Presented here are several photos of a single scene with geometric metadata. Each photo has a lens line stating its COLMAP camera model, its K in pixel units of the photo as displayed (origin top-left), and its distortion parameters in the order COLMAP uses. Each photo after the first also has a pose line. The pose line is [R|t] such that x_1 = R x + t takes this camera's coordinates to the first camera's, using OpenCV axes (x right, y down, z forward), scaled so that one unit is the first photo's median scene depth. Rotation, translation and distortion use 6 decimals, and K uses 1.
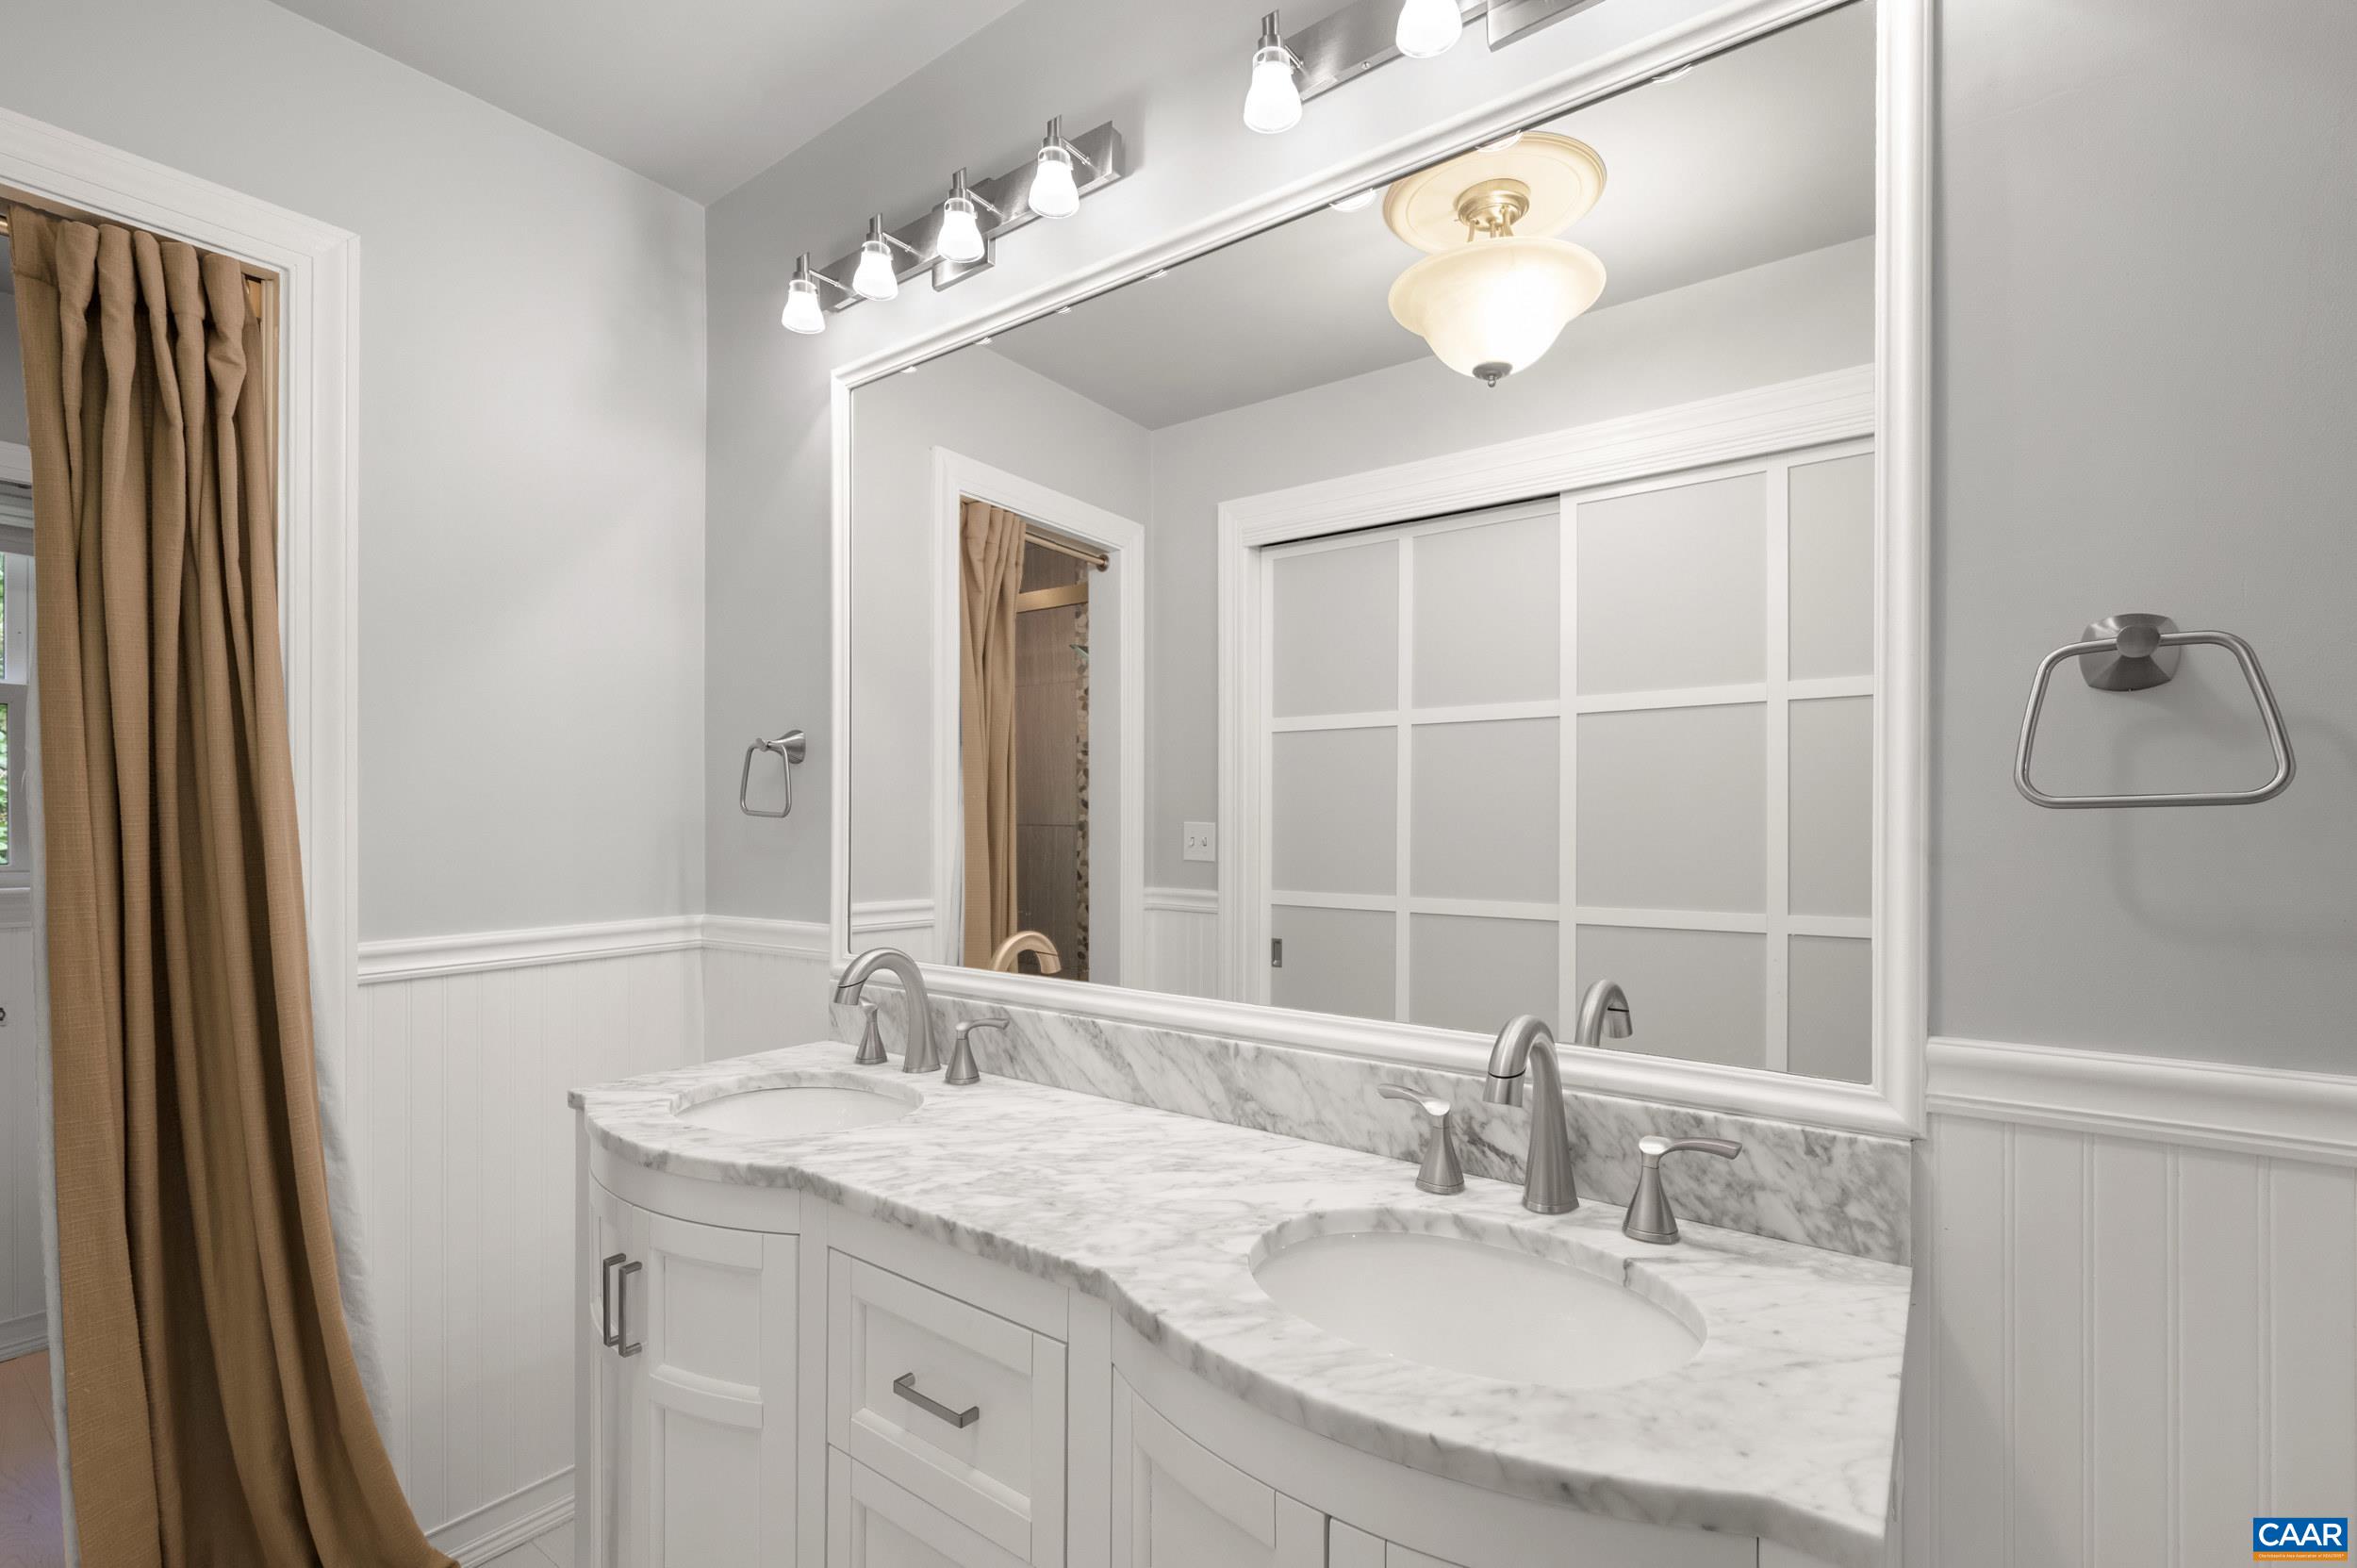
lens RADIAL K [[1049.6, 0, 1188.3], [0, 1049.6, 822.2], [0, 0, 1]] dist [-0.001339, 0.000042]
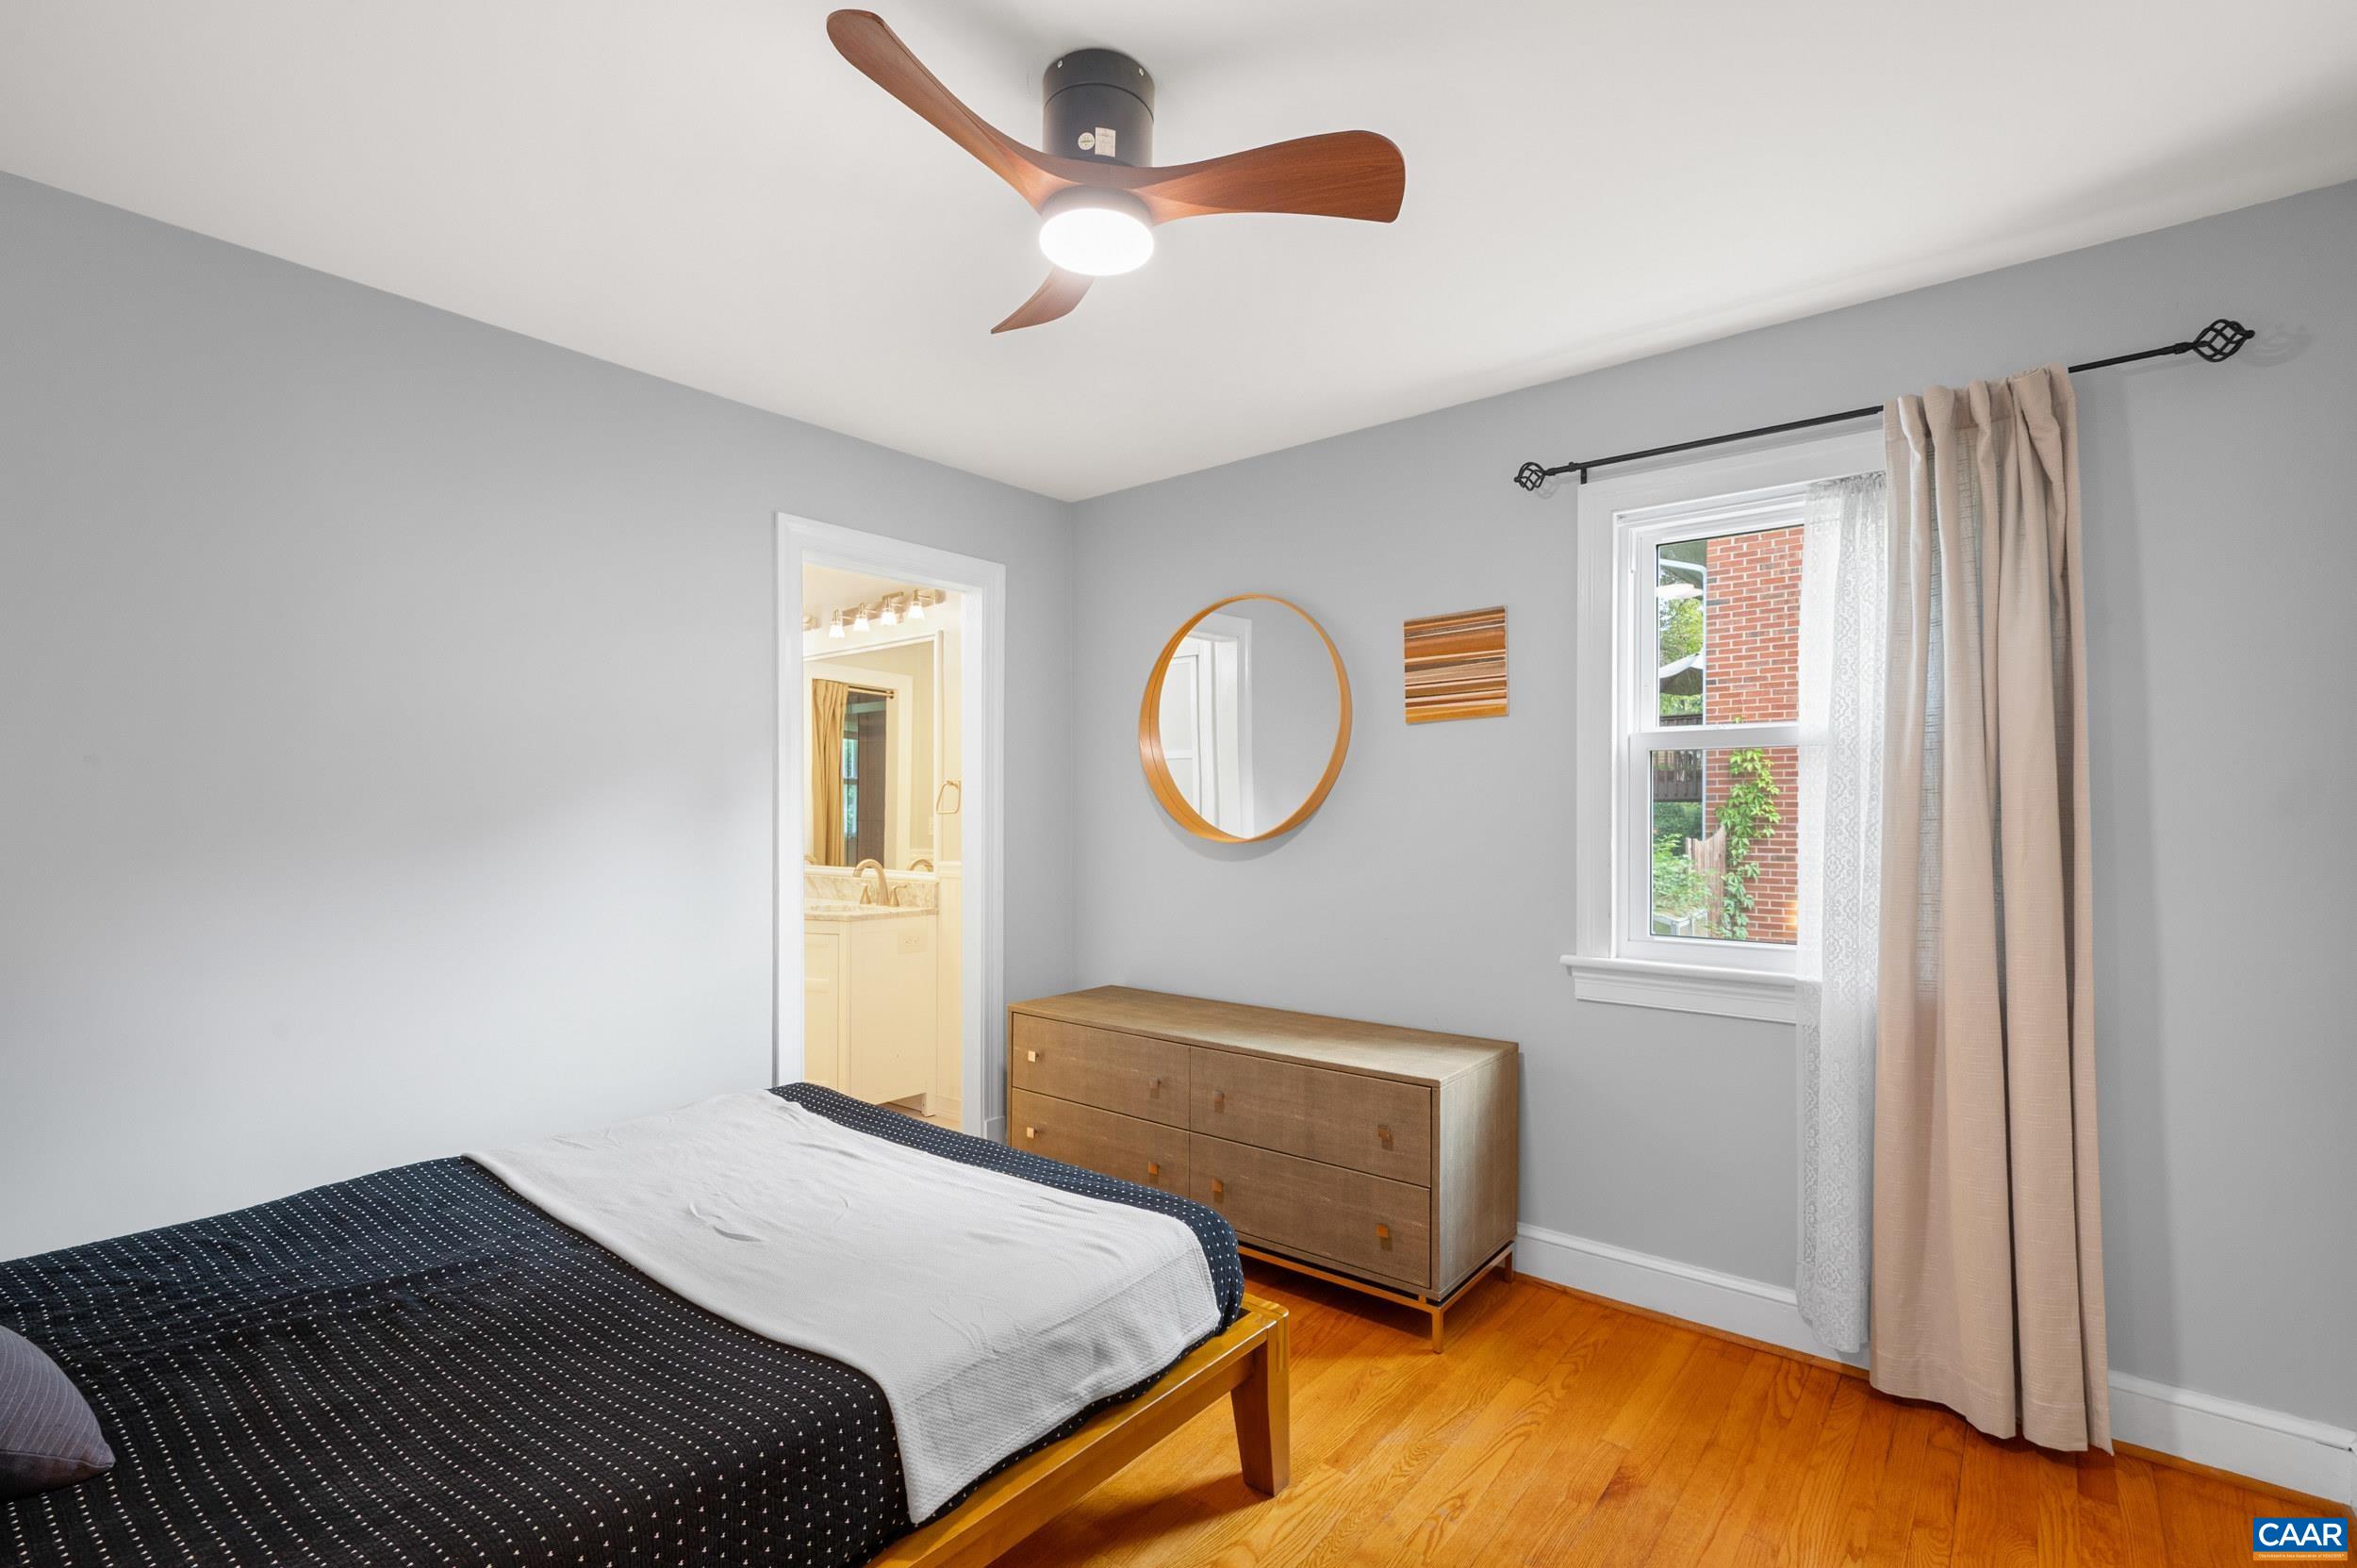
lens RADIAL K [[1050.5, 0, 1186.7], [0, 1050.5, 813.4], [0, 0, 1]] dist [-0.001509, -0.000113]
pose [[0.999172, 0.000260, -0.040689, 1.762067], [-0.000082, 0.999990, 0.004389, -0.035611], [0.040690, -0.004383, 0.999162, -3.253383]]
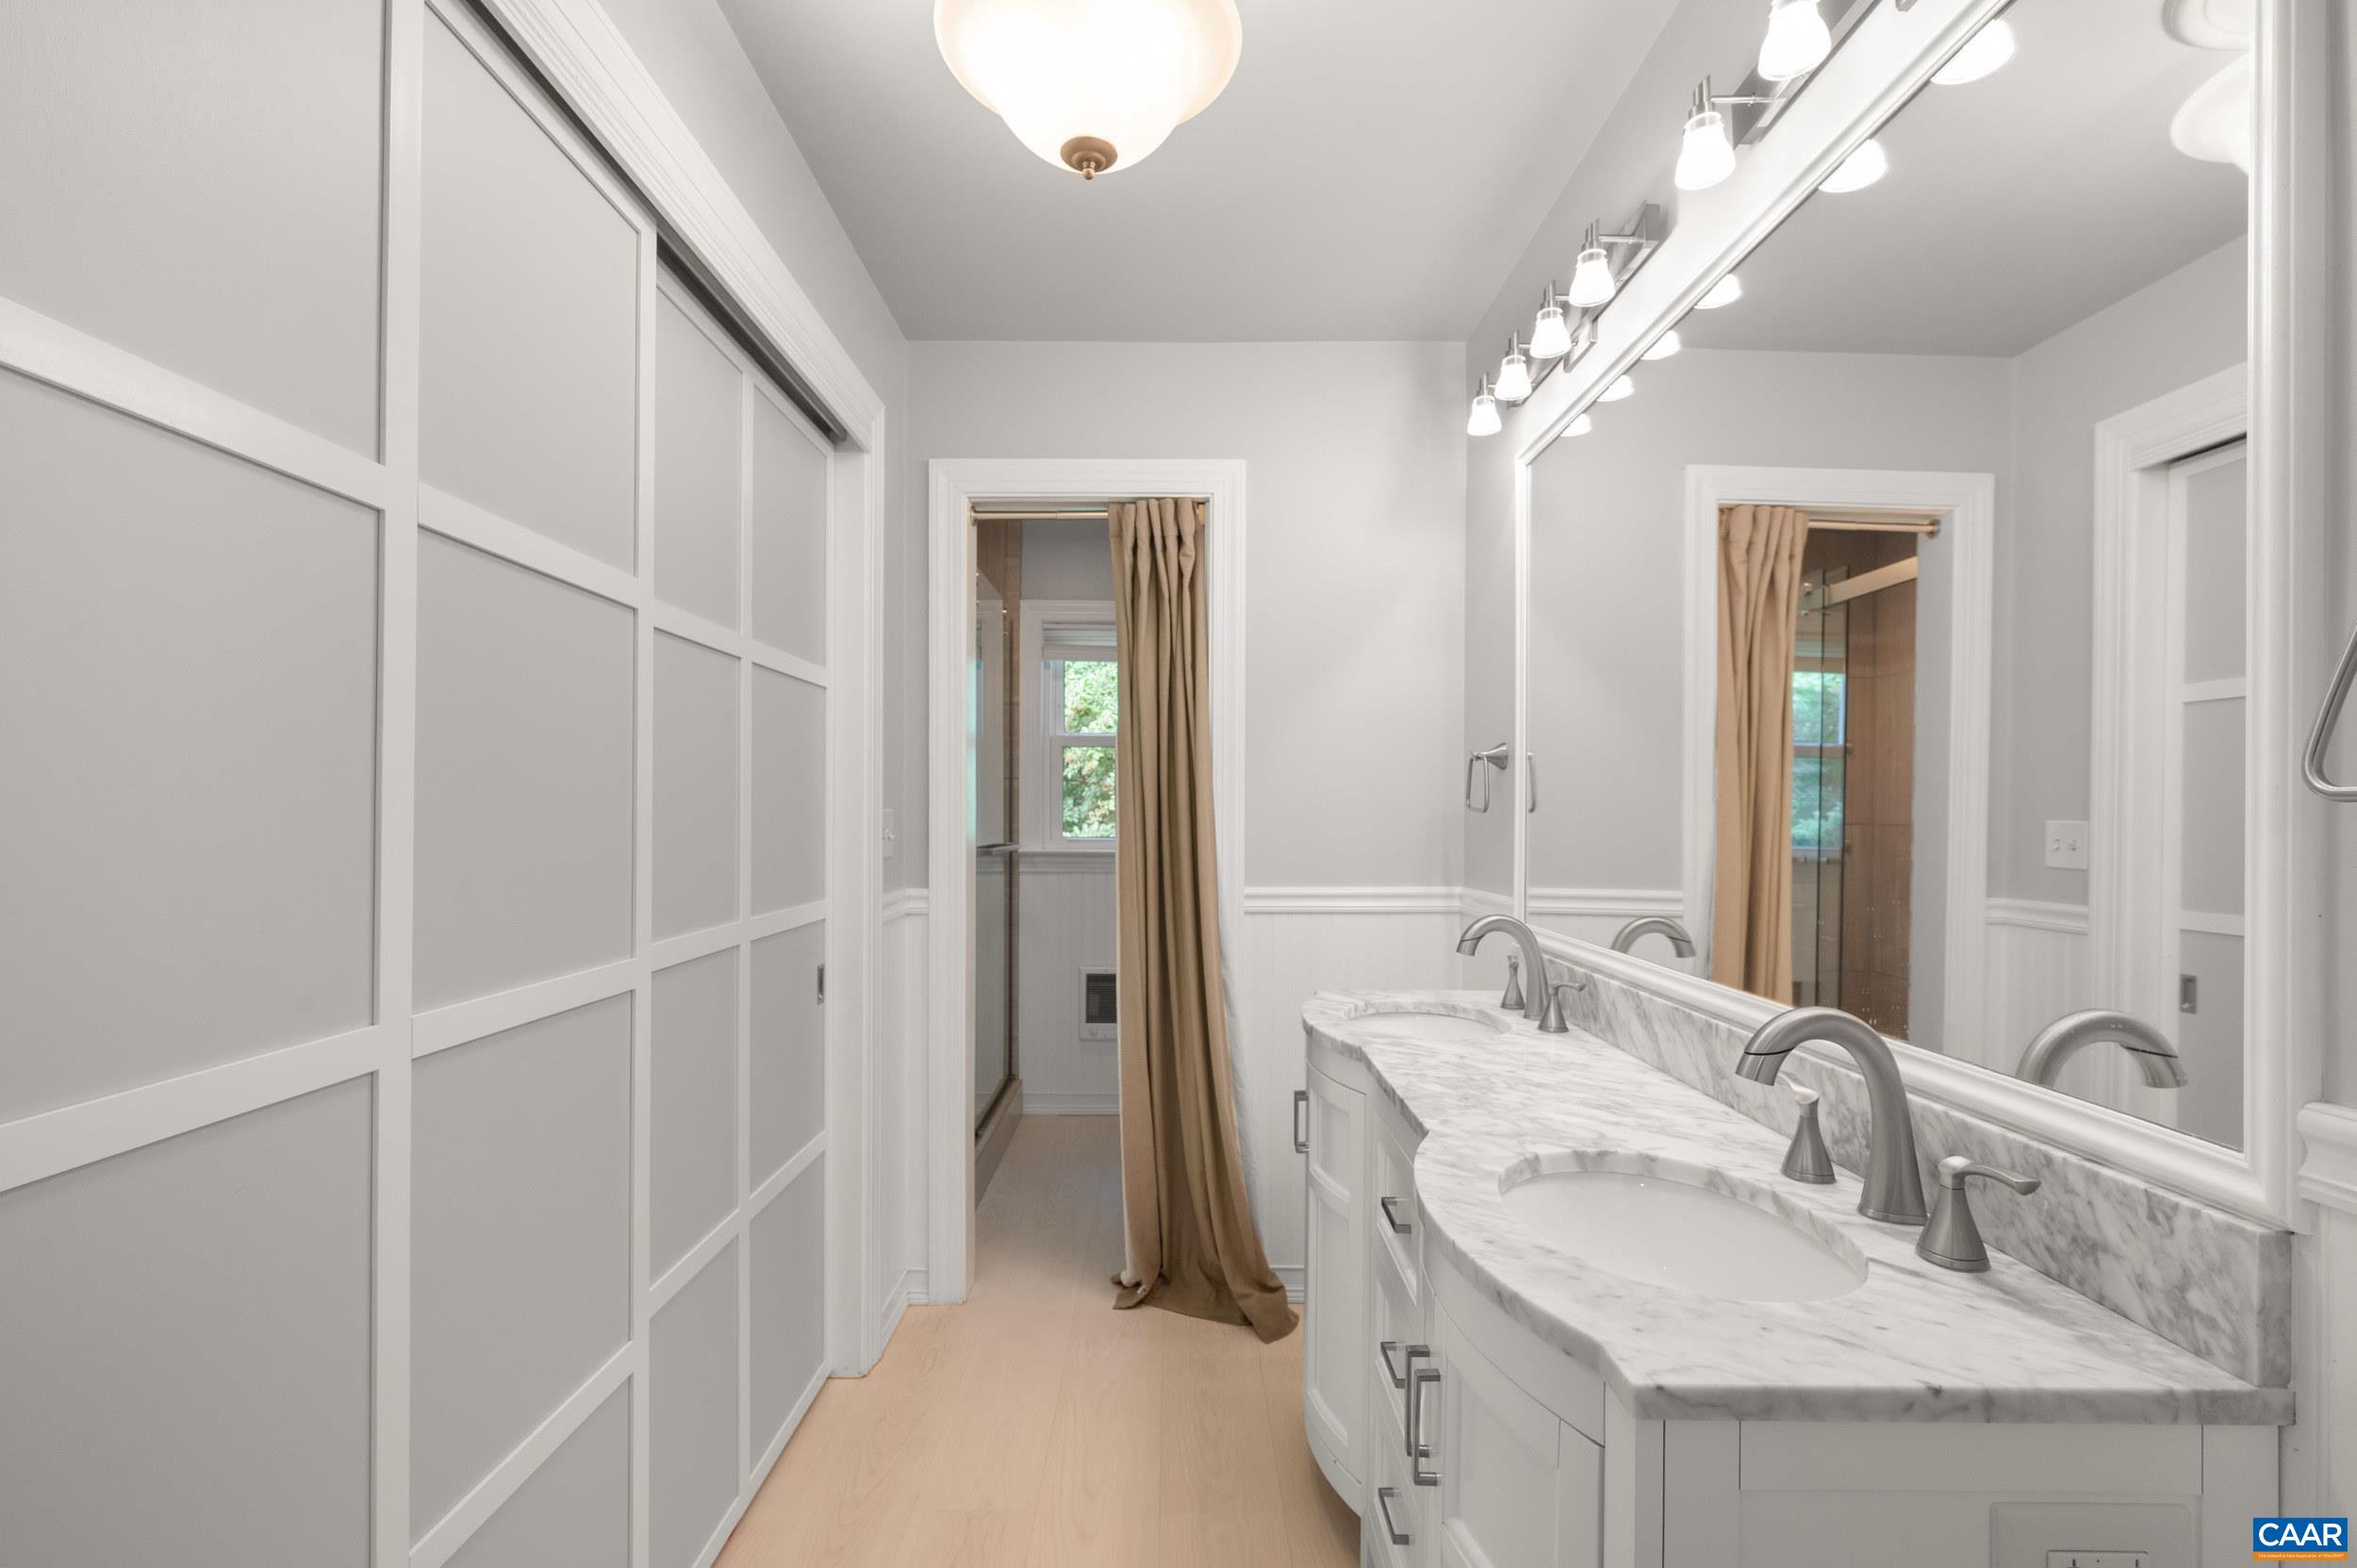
lens RADIAL K [[1050.5, 0, 1186.7], [0, 1050.5, 813.4], [0, 0, 1]] dist [-0.001509, -0.000113]
pose [[0.600341, 0.004392, -0.799732, 0.724214], [-0.008917, 0.999960, -0.001203, 0.002690], [0.799694, 0.007853, 0.600356, -0.099573]]
